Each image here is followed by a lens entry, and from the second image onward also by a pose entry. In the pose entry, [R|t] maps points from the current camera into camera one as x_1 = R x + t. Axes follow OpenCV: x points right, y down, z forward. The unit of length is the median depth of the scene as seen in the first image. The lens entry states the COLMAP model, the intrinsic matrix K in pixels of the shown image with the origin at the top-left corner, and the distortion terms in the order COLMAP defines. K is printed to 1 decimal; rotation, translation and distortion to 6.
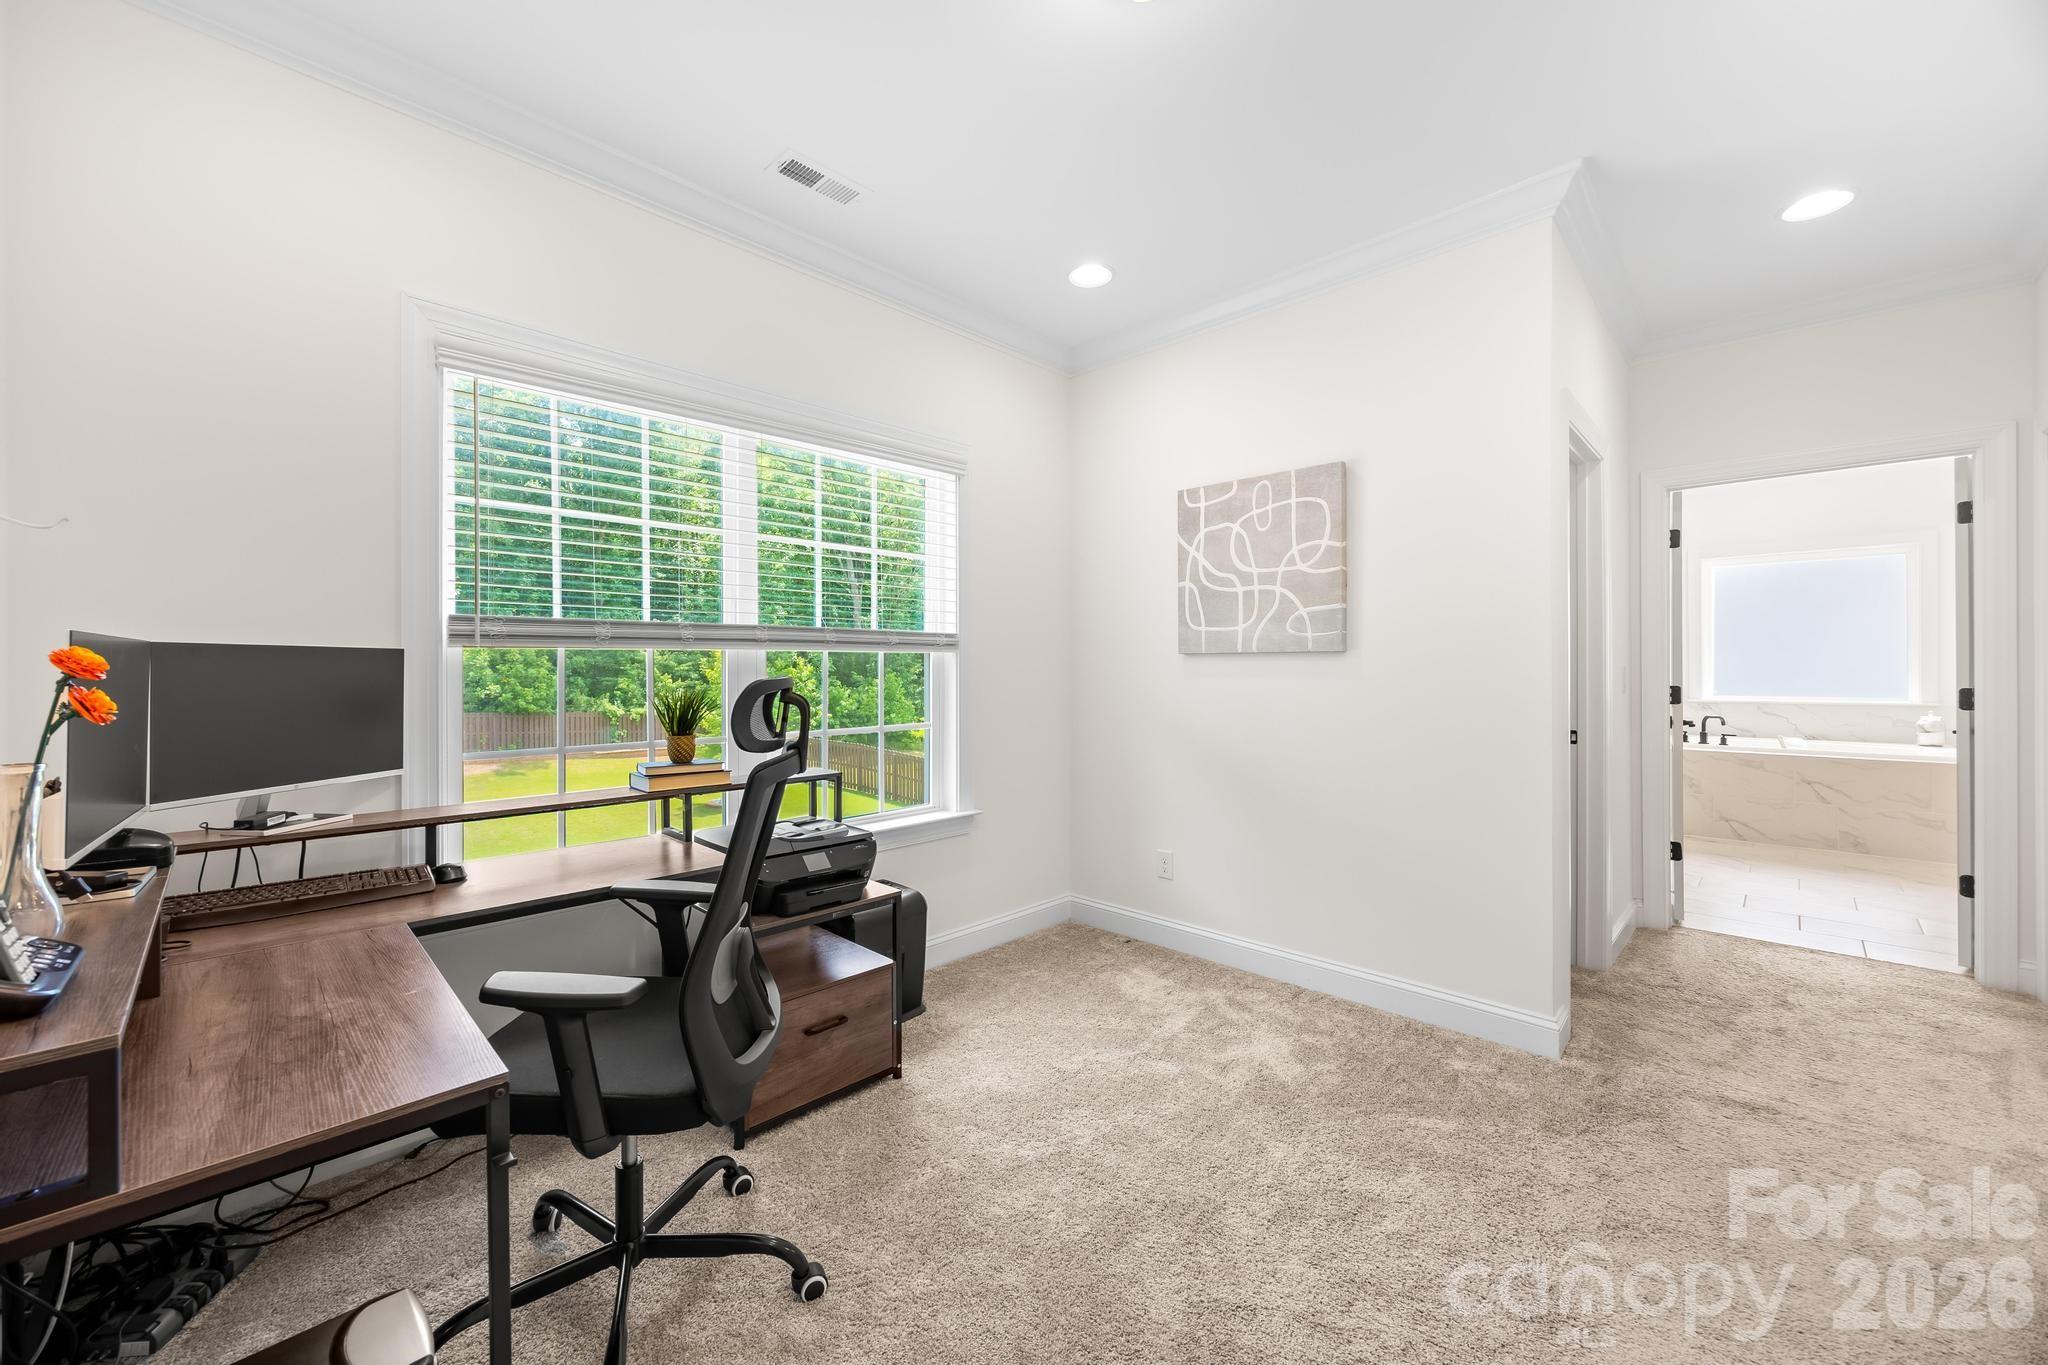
lens RADIAL K [[784.1, 0, 1023.4], [0, 784.1, 670.0], [0, 0, 1]] dist [-0.003669, -0.000546]
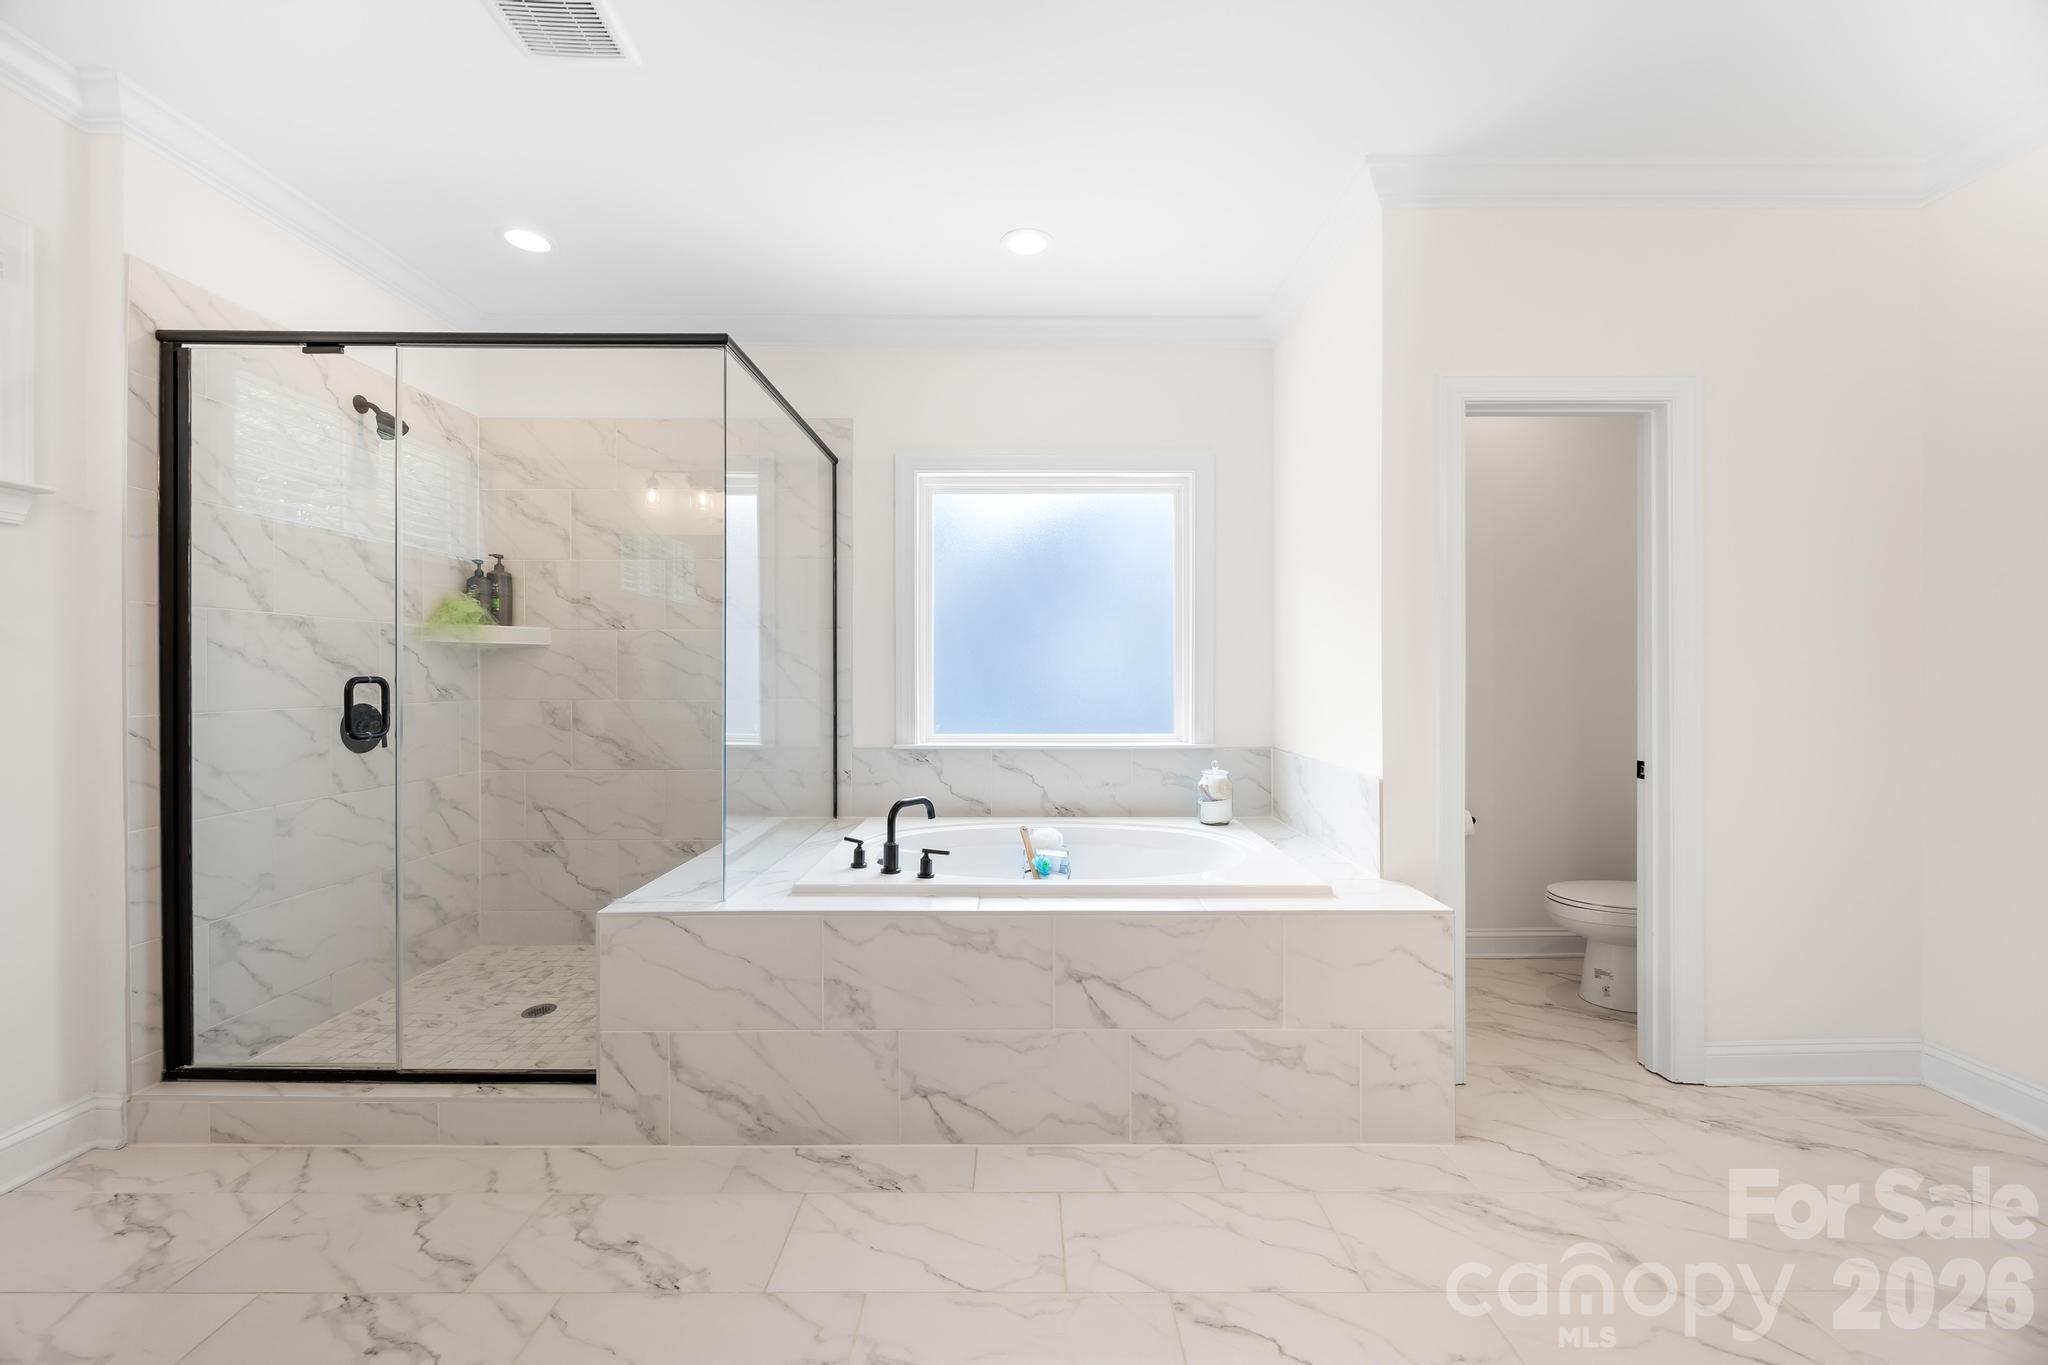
lens RADIAL K [[784.1, 0, 1025.3], [0, 784.1, 676.5], [0, 0, 1]] dist [-0.003669, -0.000546]
pose [[0.712119, -0.001558, 0.702057, 0.658072], [-0.000668, 0.999996, 0.002897, -0.010958], [-0.702058, -0.002532, 0.712115, 0.684856]]
